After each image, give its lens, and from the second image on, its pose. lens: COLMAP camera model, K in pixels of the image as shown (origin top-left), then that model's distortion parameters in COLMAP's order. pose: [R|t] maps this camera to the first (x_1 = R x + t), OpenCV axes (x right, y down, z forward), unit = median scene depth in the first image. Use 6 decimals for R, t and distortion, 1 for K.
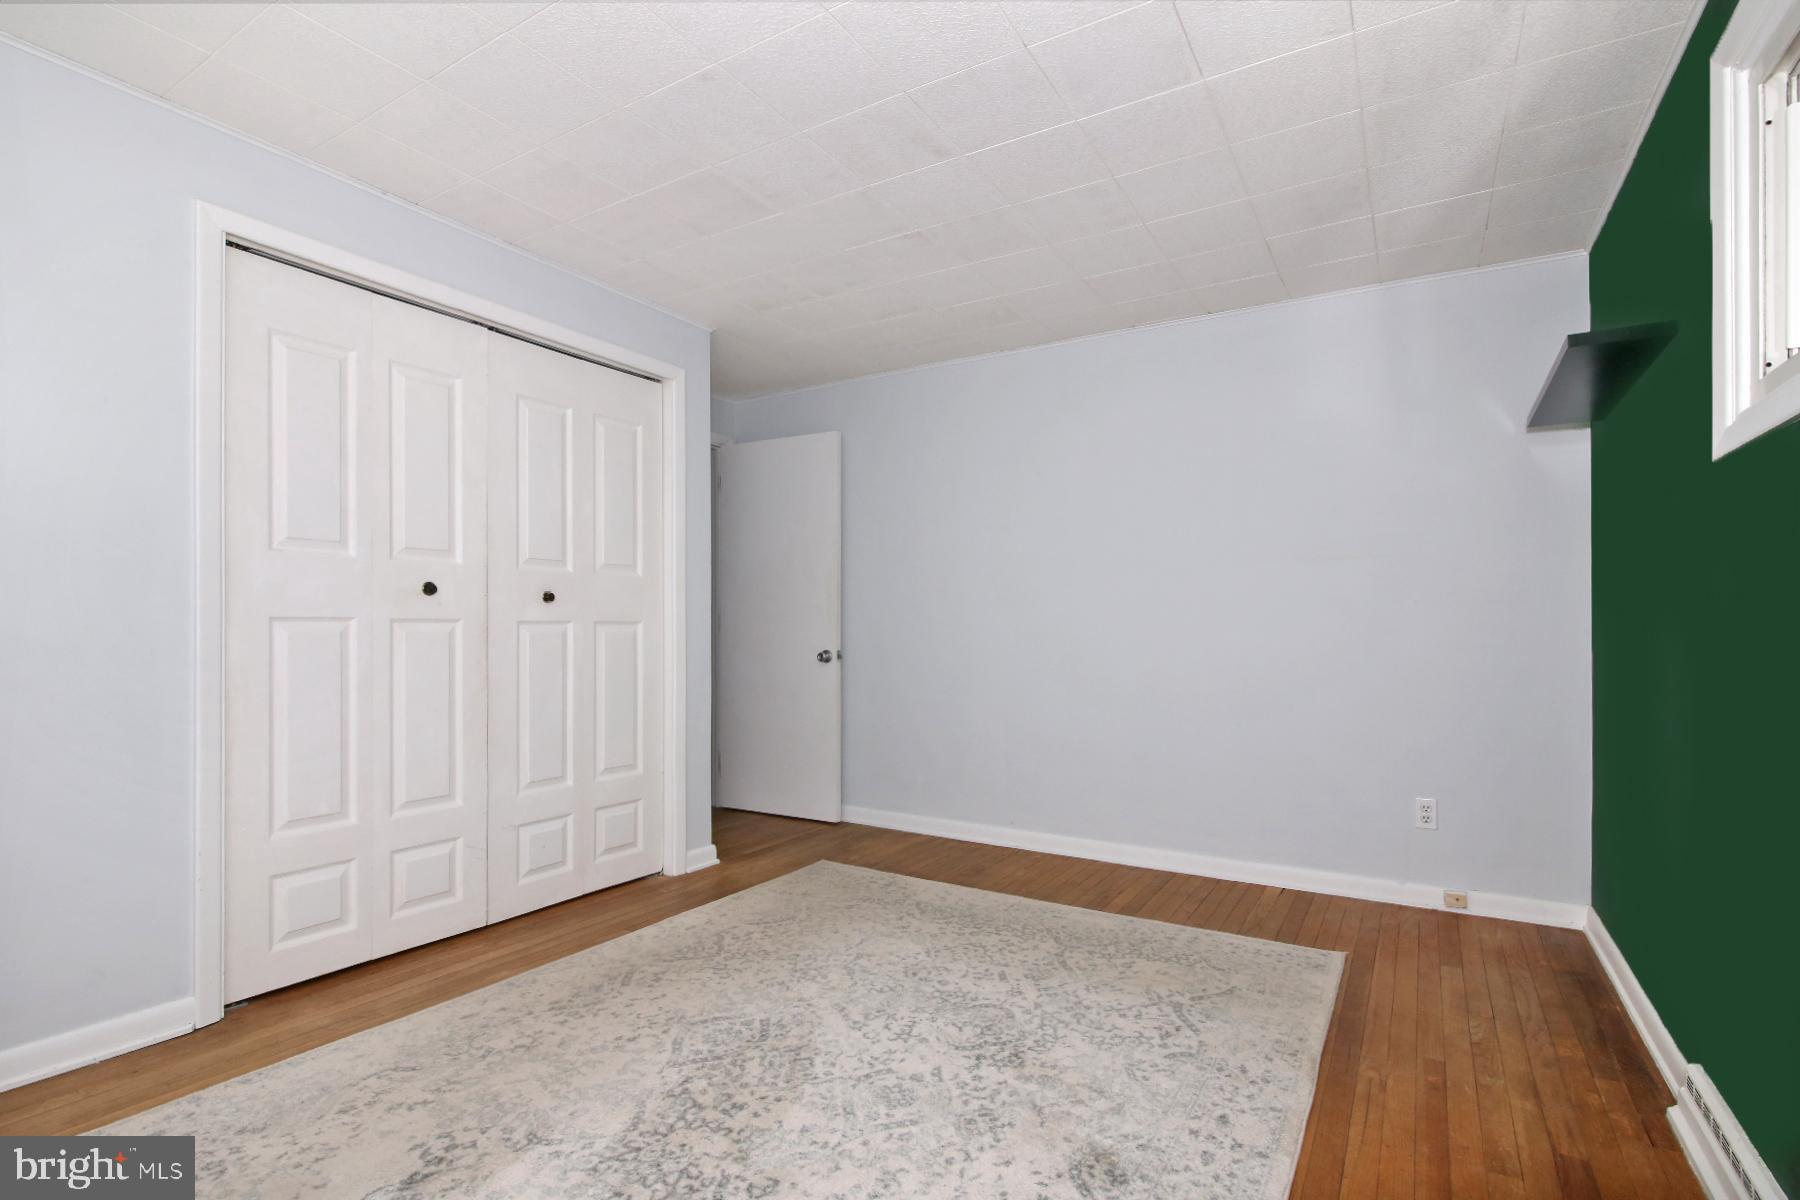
lens RADIAL K [[844.2, 0, 892.0], [0, 844.2, 605.5], [0, 0, 1]] dist [-0.003957, -0.003554]
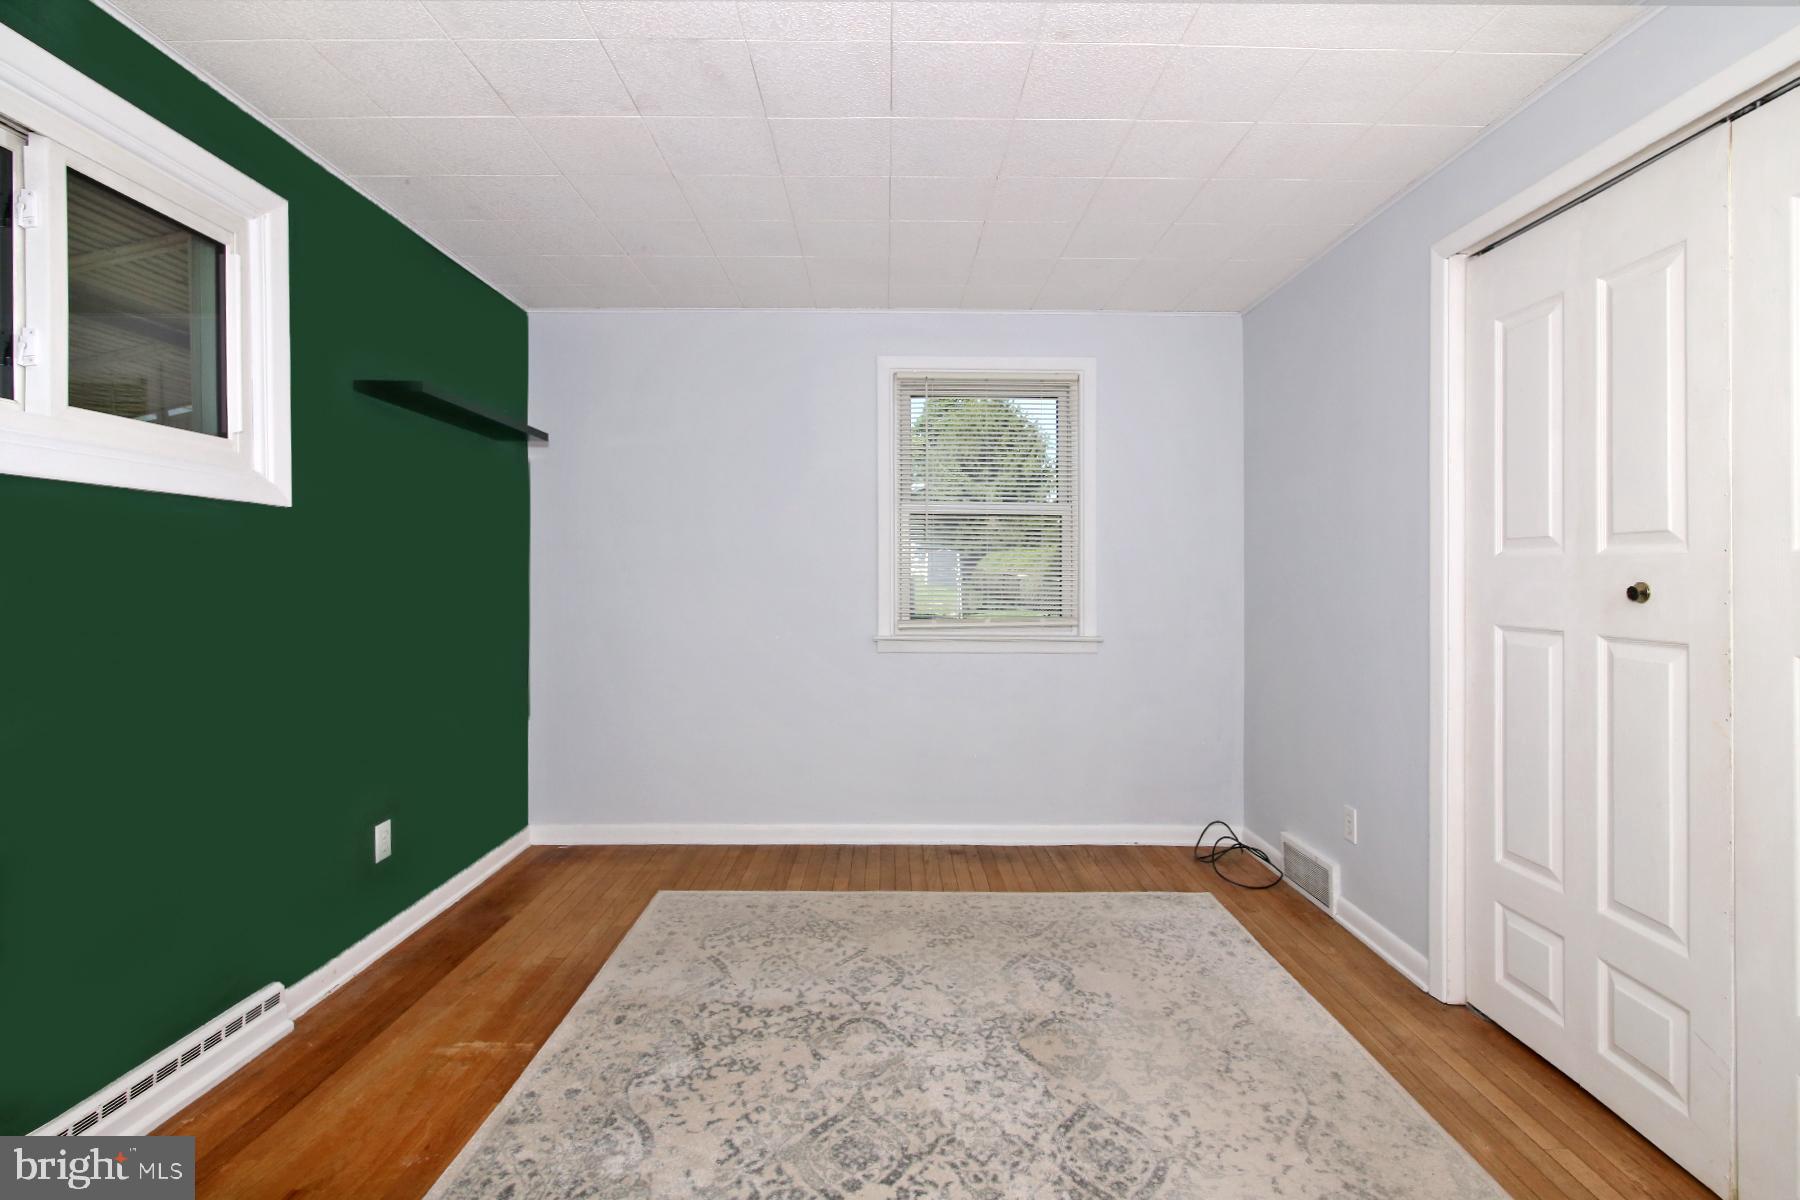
lens RADIAL K [[844.2, 0, 907.9], [0, 844.2, 599.6], [0, 0, 1]] dist [-0.003957, -0.003554]
pose [[-0.819452, 0.006649, -0.573110, 0.393965], [-0.004486, 0.999828, 0.018013, -0.042494], [0.573131, 0.017331, -0.819281, 1.441076]]
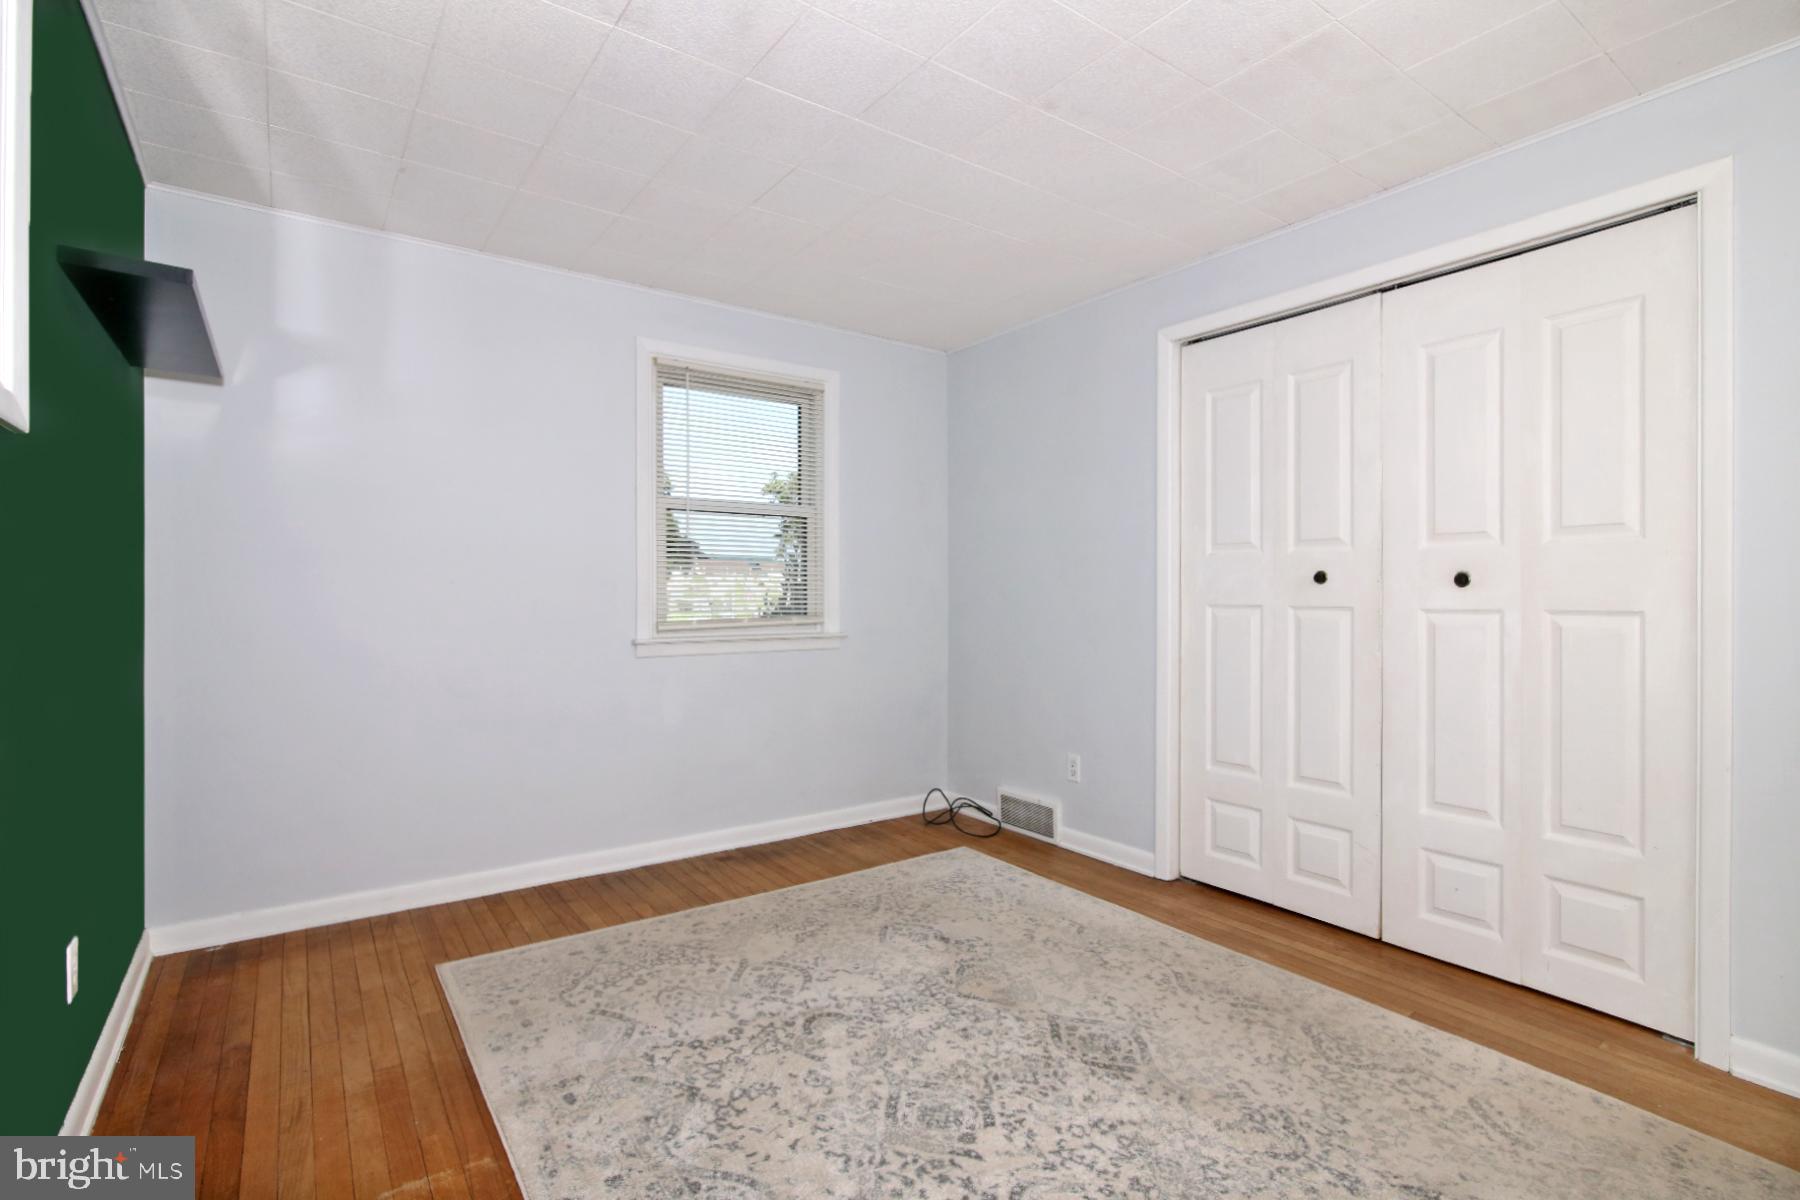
lens RADIAL K [[844.2, 0, 907.7], [0, 844.2, 593.1], [0, 0, 1]] dist [-0.003957, -0.003554]
pose [[-0.341177, -0.003190, -0.939994, 0.748754], [0.007808, 0.999950, -0.006228, -0.012309], [0.939967, -0.009464, -0.341135, 1.047412]]
